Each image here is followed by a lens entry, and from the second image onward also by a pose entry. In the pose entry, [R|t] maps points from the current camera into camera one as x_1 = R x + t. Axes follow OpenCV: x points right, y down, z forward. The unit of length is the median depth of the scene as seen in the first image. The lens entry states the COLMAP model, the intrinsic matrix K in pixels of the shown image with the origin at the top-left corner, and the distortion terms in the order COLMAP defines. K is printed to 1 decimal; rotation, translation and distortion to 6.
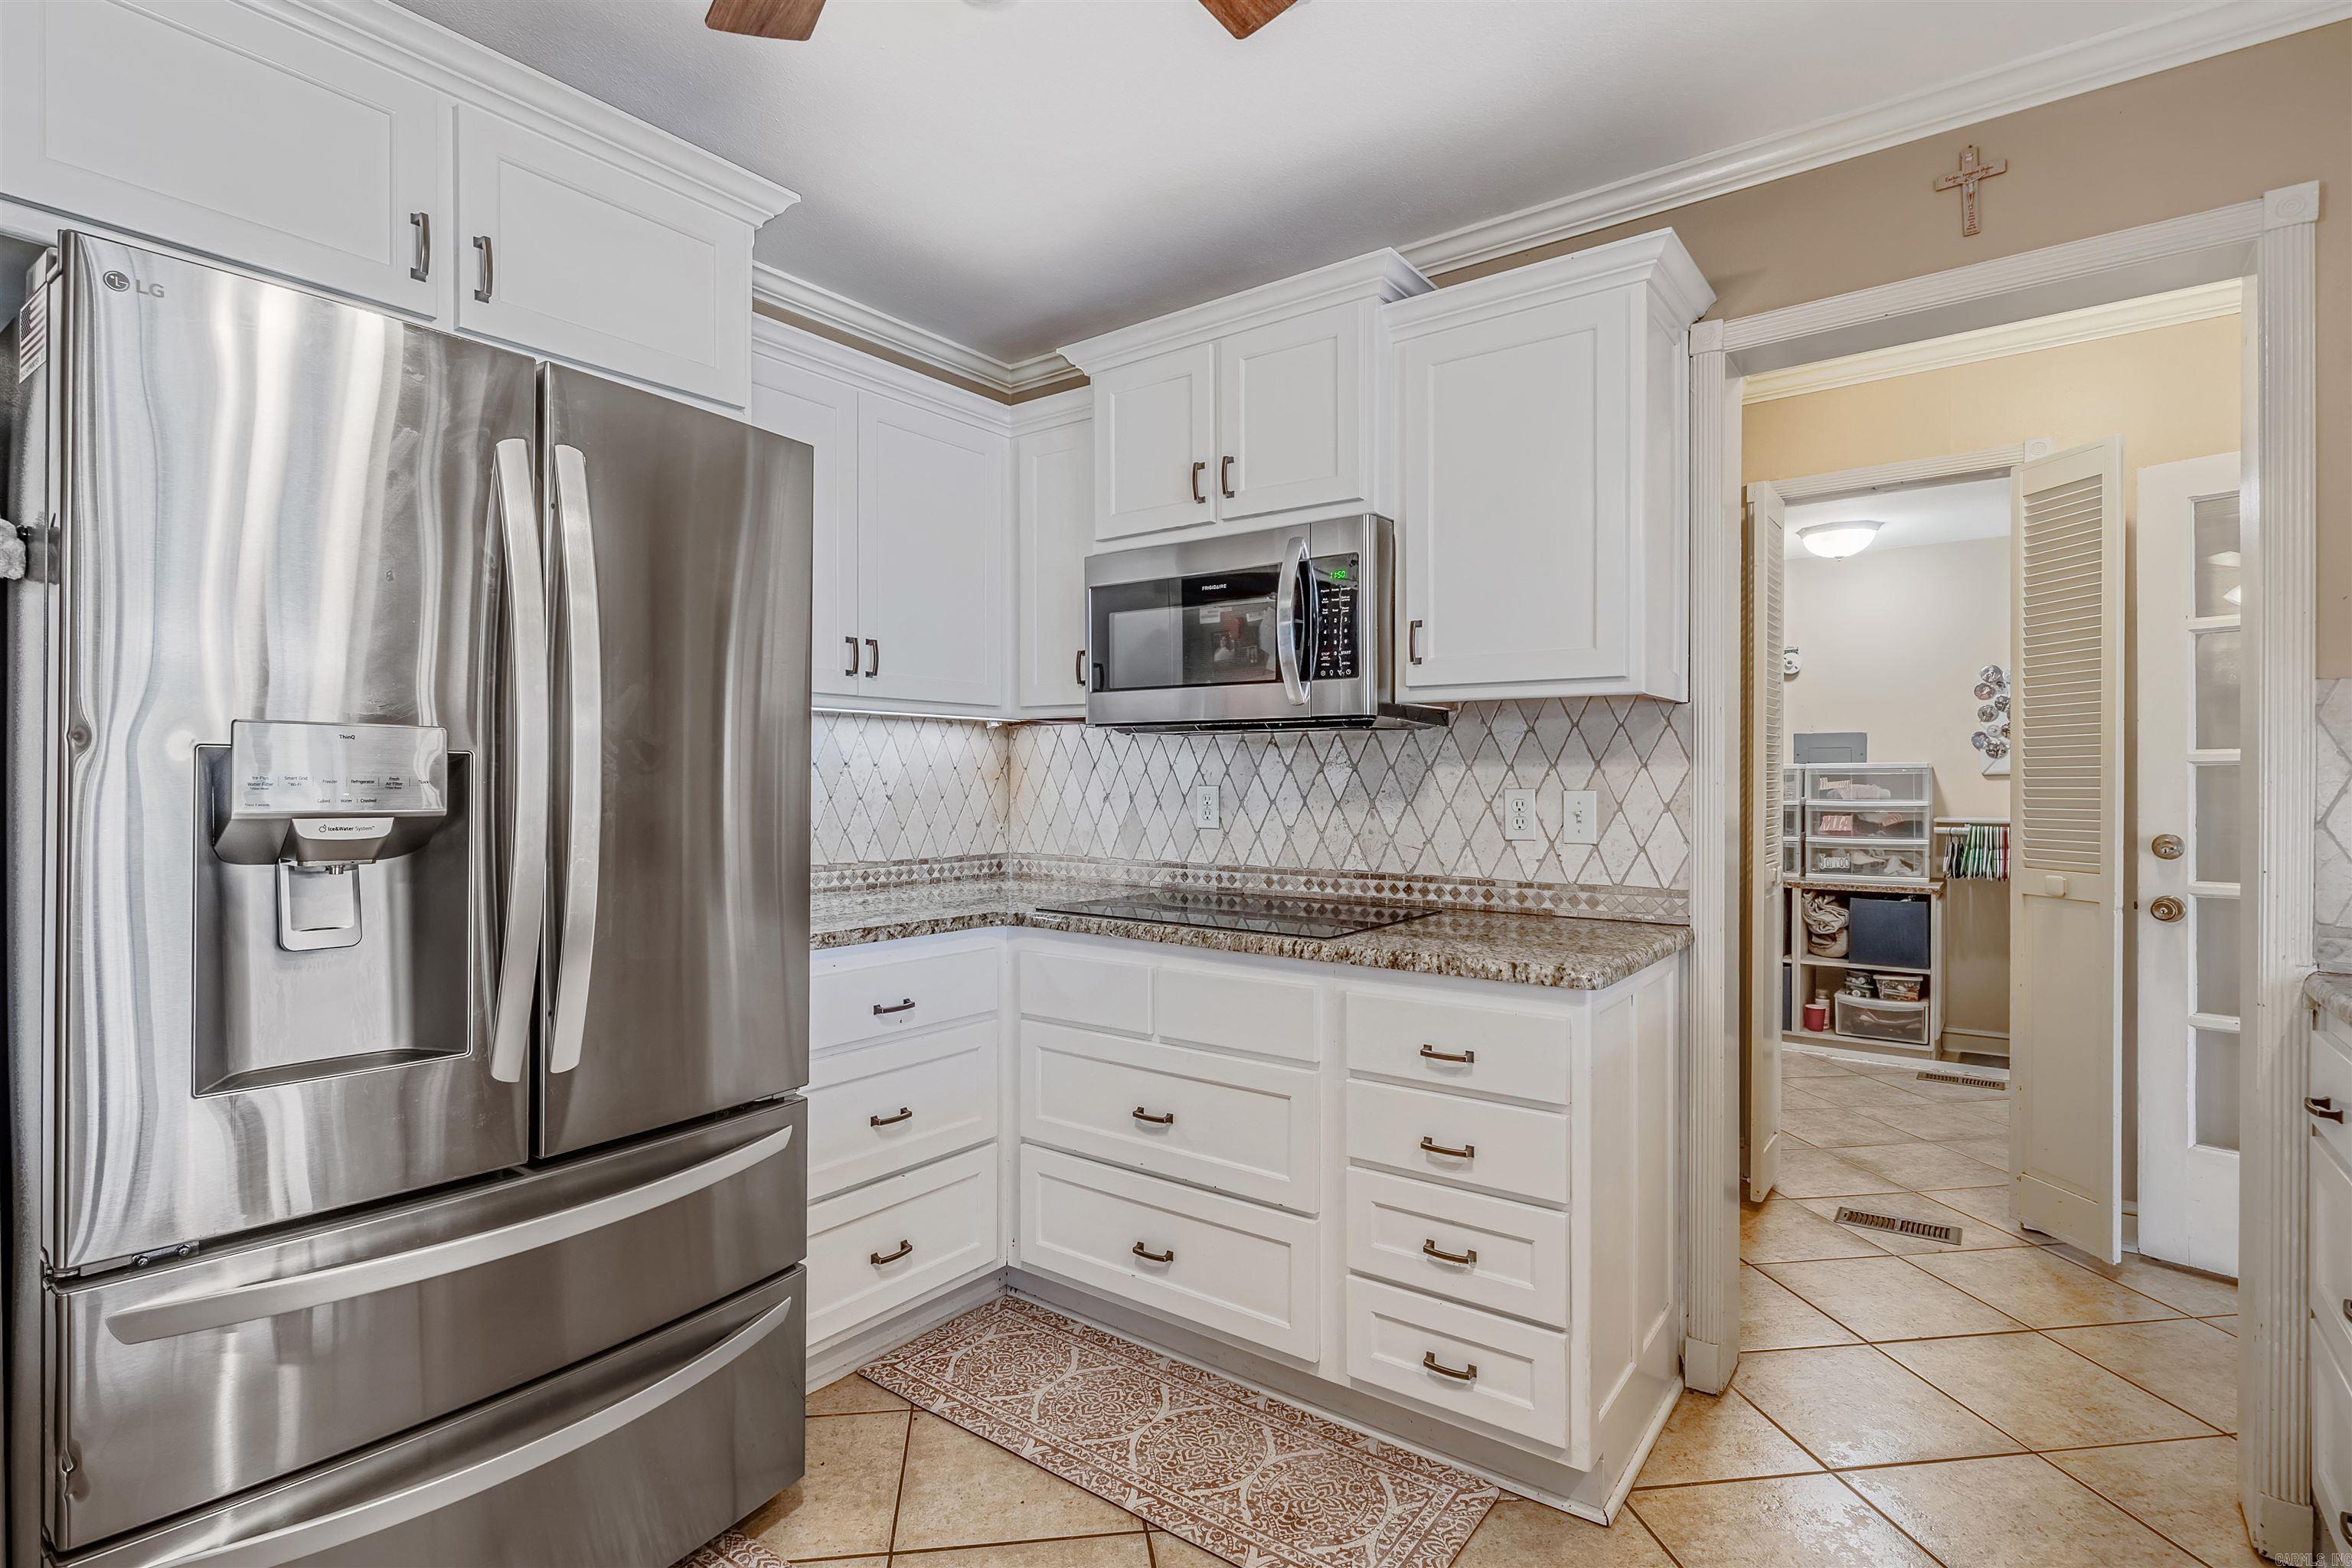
lens RADIAL K [[1133.4, 0, 1163.9], [0, 1133.4, 782.9], [0, 0, 1]] dist [-0.000531, -0.000131]
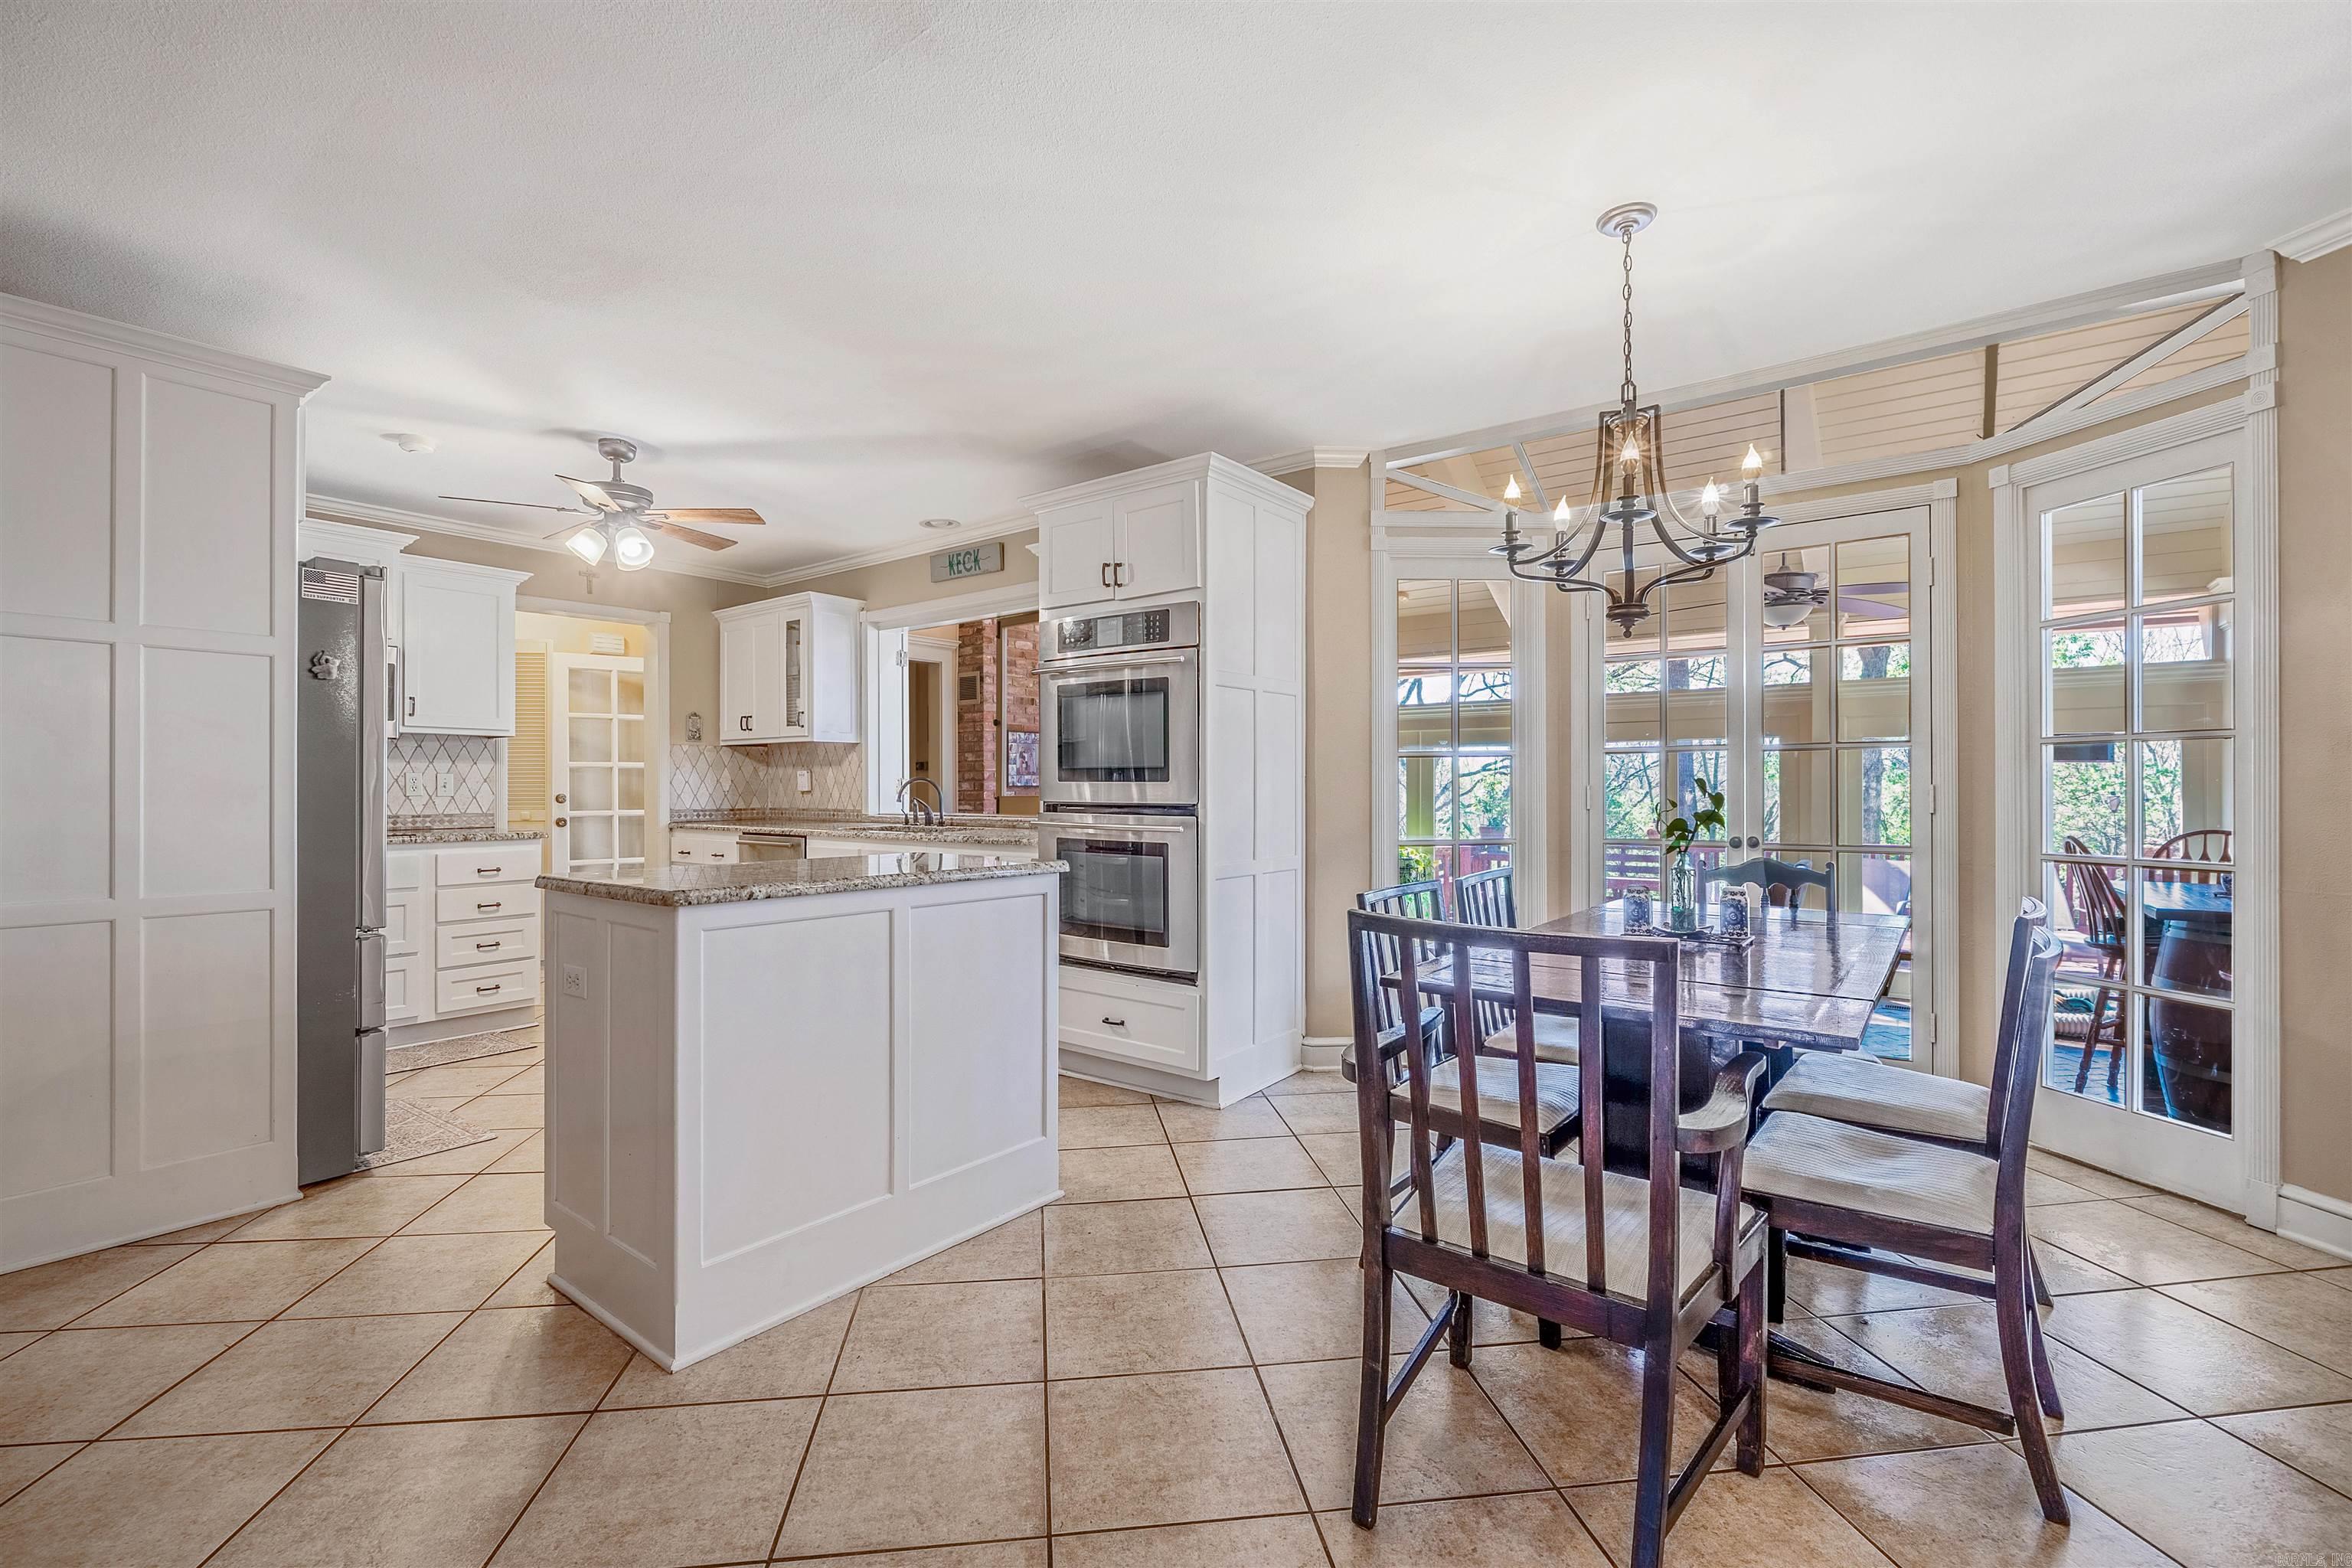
lens RADIAL K [[1018.7, 0, 1163.0], [0, 1018.7, 791.4], [0, 0, 1]] dist [-0.002116, 0.000456]
pose [[0.008459, -0.004831, 0.999953, -1.336187], [0.002506, 0.999985, 0.004810, 0.029068], [-0.999961, 0.002465, 0.008471, -0.379904]]
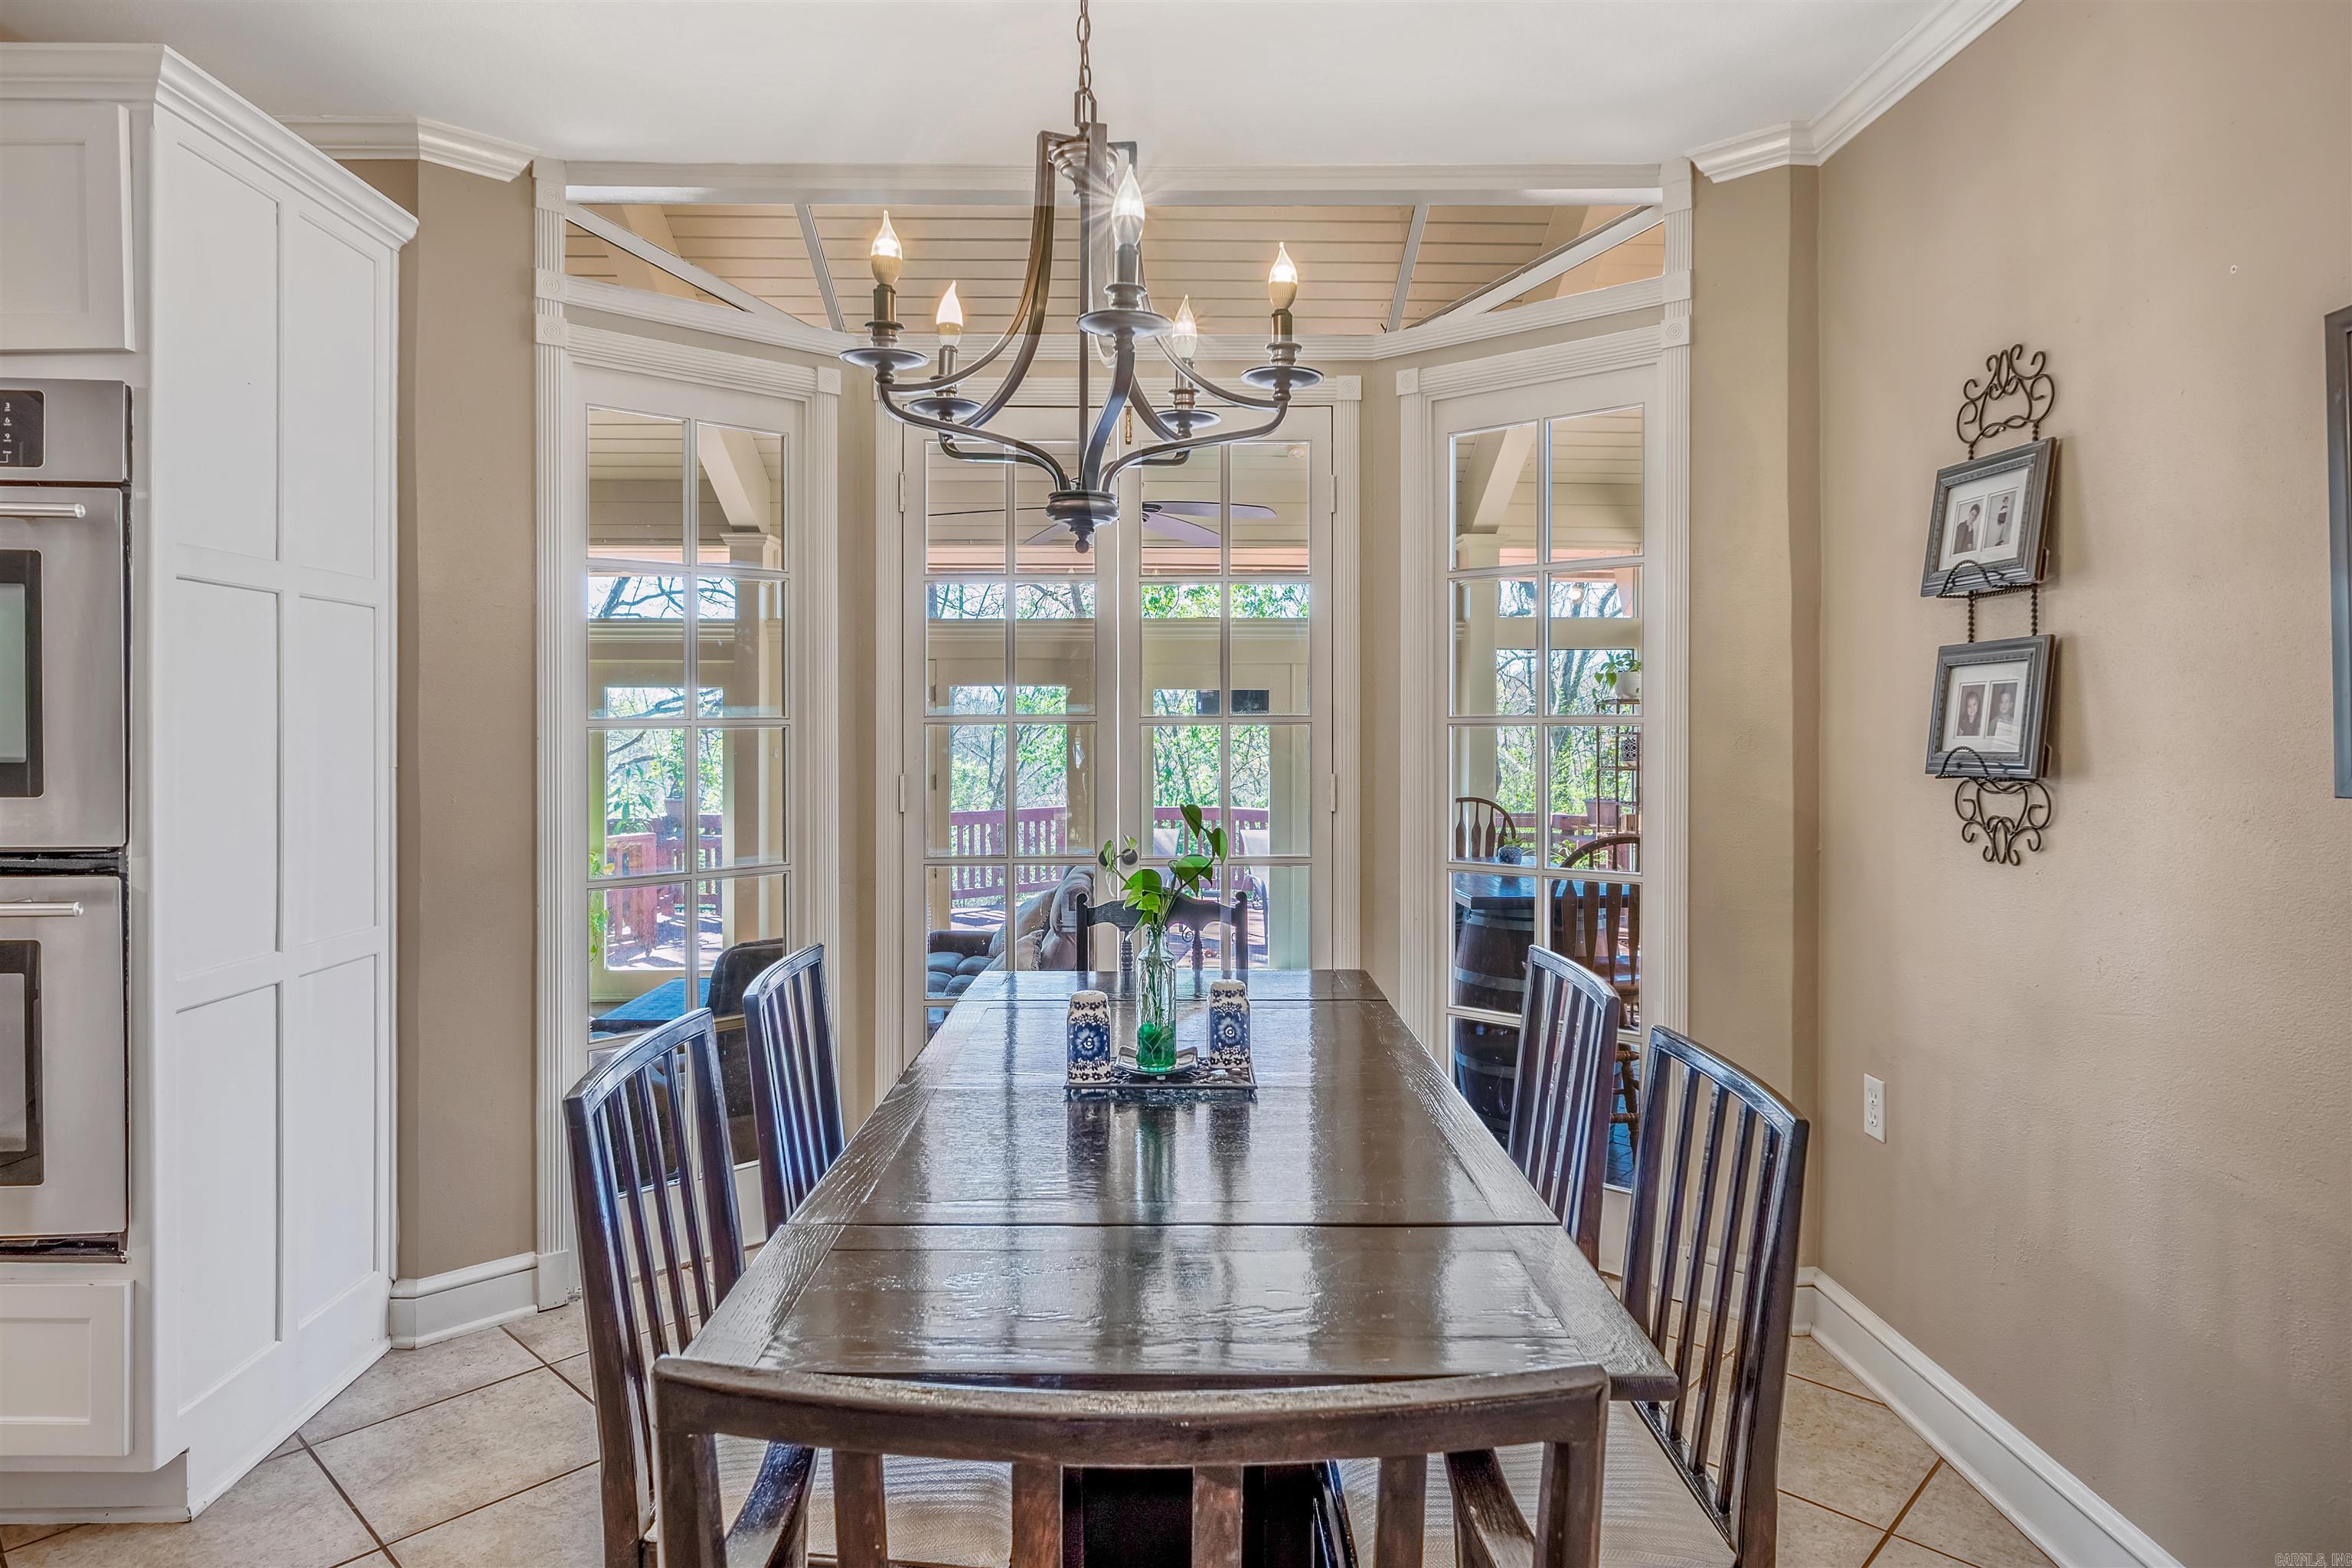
lens RADIAL K [[1357.9, 0, 1157.0], [0, 1357.9, 732.1], [0, 0, 1]] dist [-0.003570, 0.000564]
pose [[-0.612555, -0.004616, 0.790415, -1.027786], [0.000223, 0.999982, 0.006013, -0.011451], [-0.790428, 0.003860, -0.612543, -0.401968]]
